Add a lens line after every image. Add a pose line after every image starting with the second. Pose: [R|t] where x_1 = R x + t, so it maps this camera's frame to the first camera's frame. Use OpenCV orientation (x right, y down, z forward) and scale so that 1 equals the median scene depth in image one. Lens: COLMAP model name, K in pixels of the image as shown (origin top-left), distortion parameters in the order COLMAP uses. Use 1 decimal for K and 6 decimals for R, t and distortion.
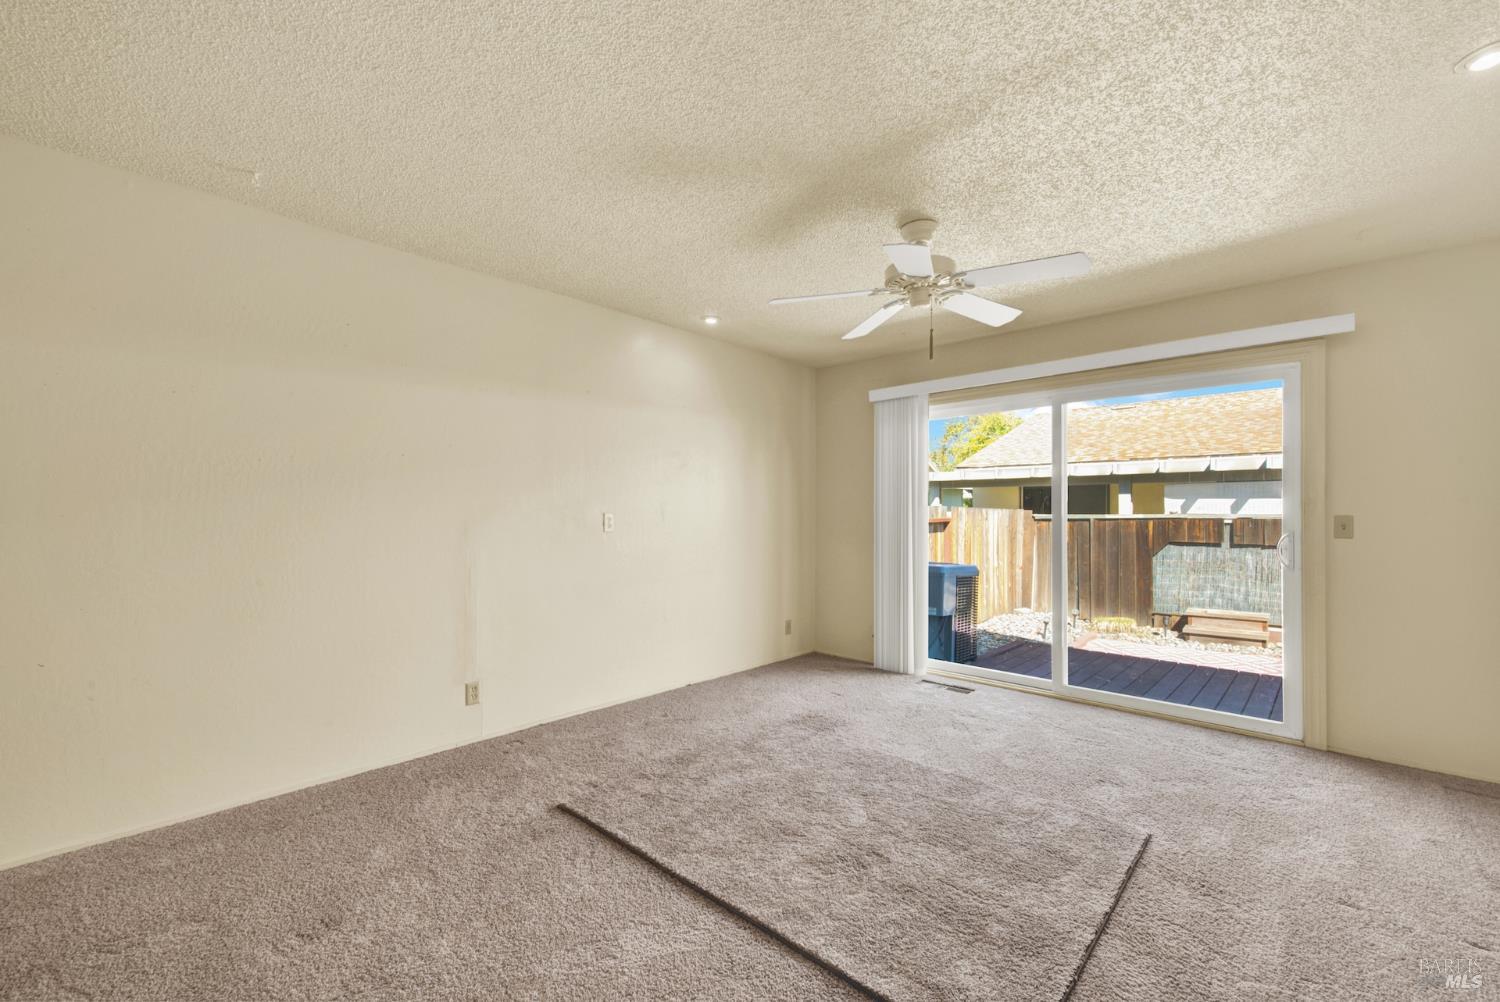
lens RADIAL K [[618.1, 0, 747.9], [0, 618.1, 514.7], [0, 0, 1]] dist [0.000097, -0.001785]
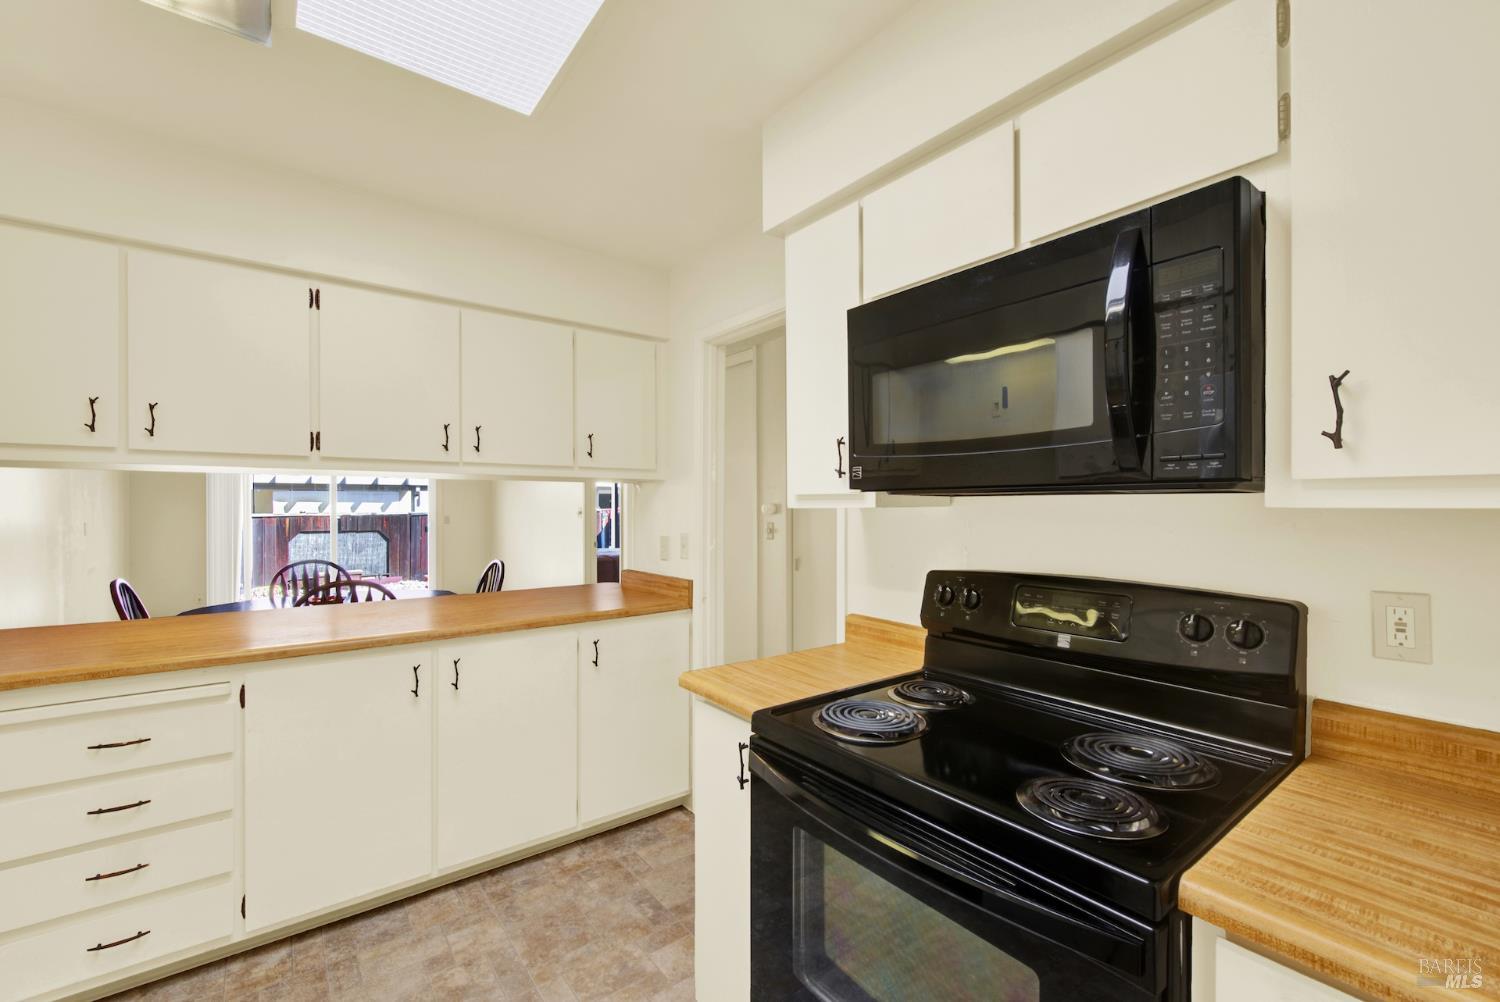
lens RADIAL K [[618.1, 0, 756.8], [0, 618.1, 514.5], [0, 0, 1]] dist [0.000097, -0.001785]
pose [[0.142541, -0.007977, 0.989757, -0.536785], [0.007639, 0.999947, 0.006959, 0.001085], [-0.989759, 0.006569, 0.142595, -0.259263]]
